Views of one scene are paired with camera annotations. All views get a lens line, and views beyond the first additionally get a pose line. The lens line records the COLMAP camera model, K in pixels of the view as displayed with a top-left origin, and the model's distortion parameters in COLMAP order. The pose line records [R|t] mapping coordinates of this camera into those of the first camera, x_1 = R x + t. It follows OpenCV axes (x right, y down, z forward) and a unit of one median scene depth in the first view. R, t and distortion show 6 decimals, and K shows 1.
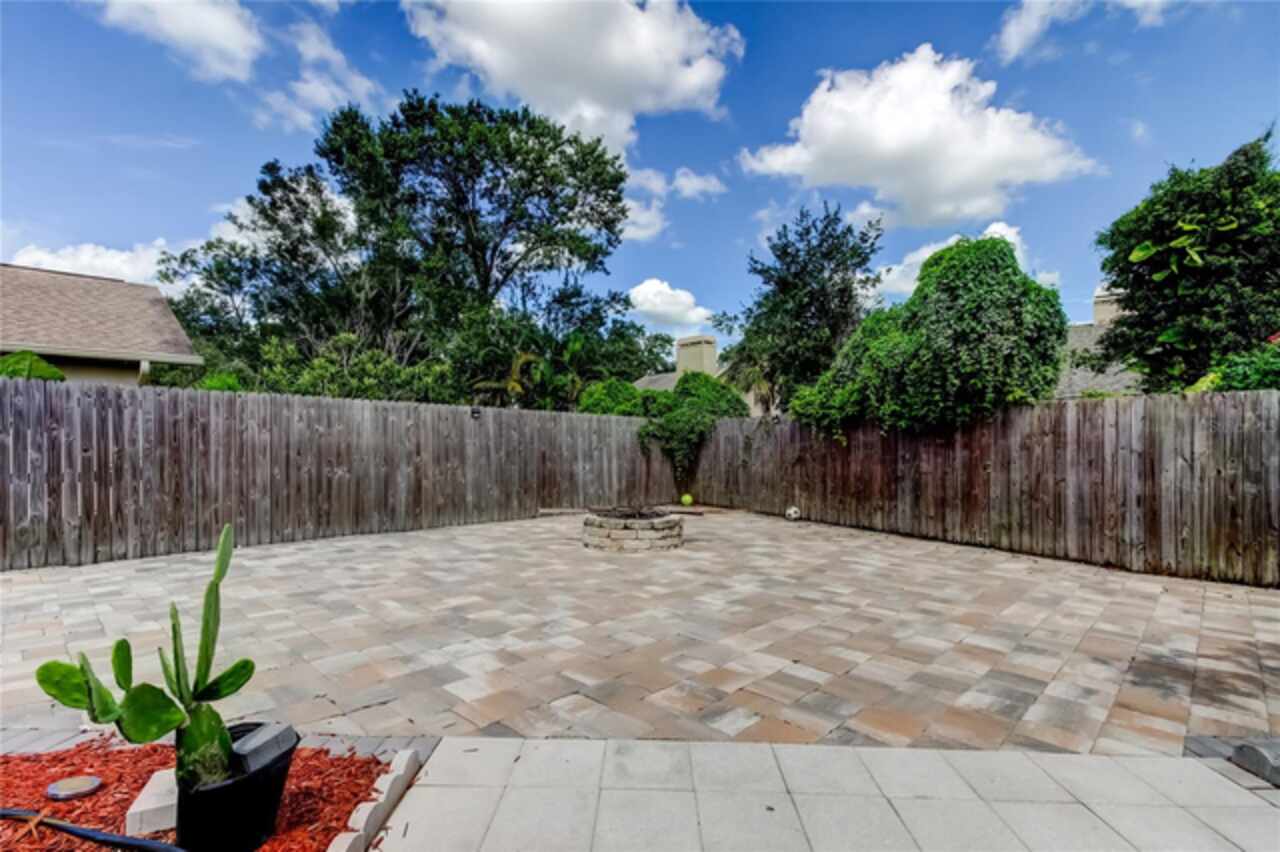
lens RADIAL K [[590.2, 0, 647.6], [0, 590.2, 449.3], [0, 0, 1]] dist [-0.001266, -0.000255]
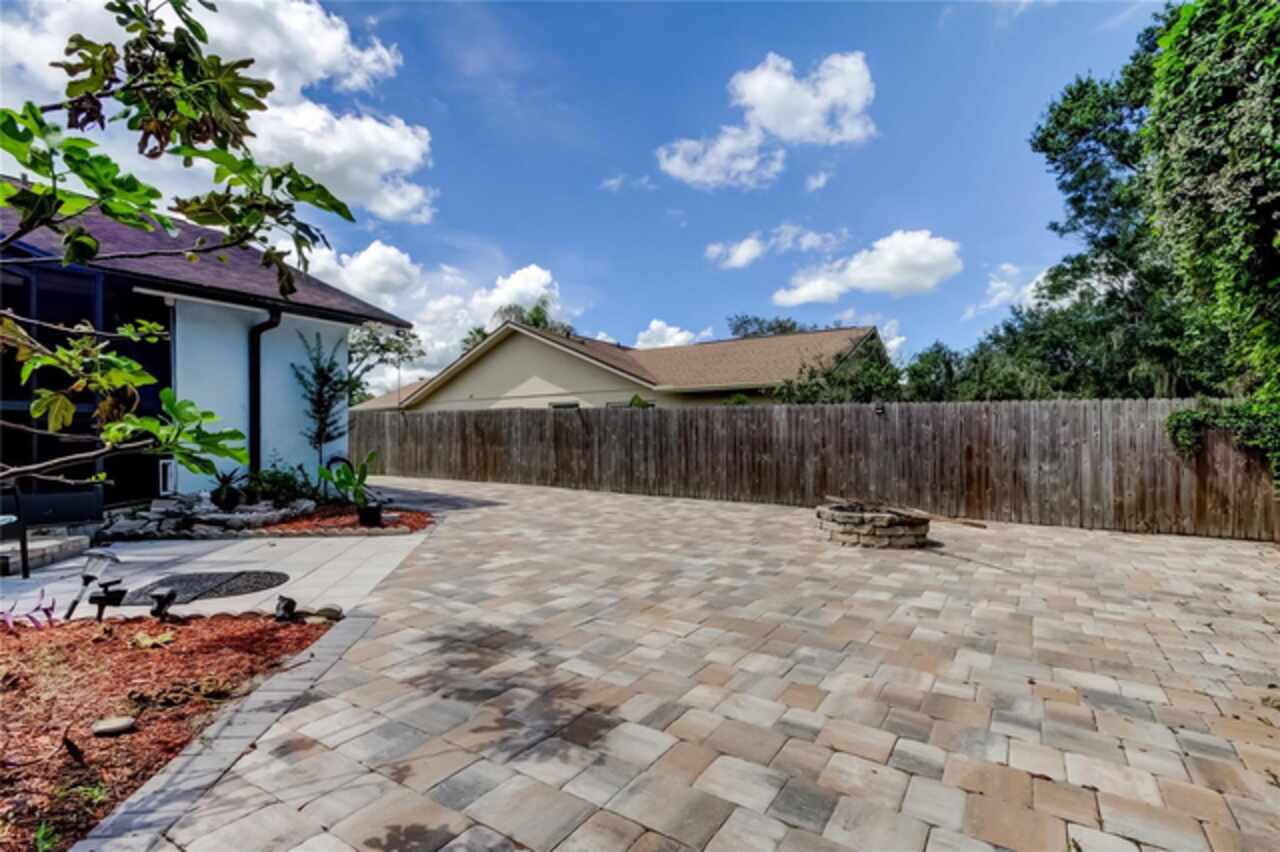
lens RADIAL K [[590.2, 0, 647.6], [0, 590.2, 449.3], [0, 0, 1]] dist [-0.001266, -0.000255]
pose [[0.229497, 0.018030, -0.973142, 0.914629], [-0.014116, 0.999785, 0.015194, 0.001604], [0.973207, 0.010250, 0.229702, 0.464970]]
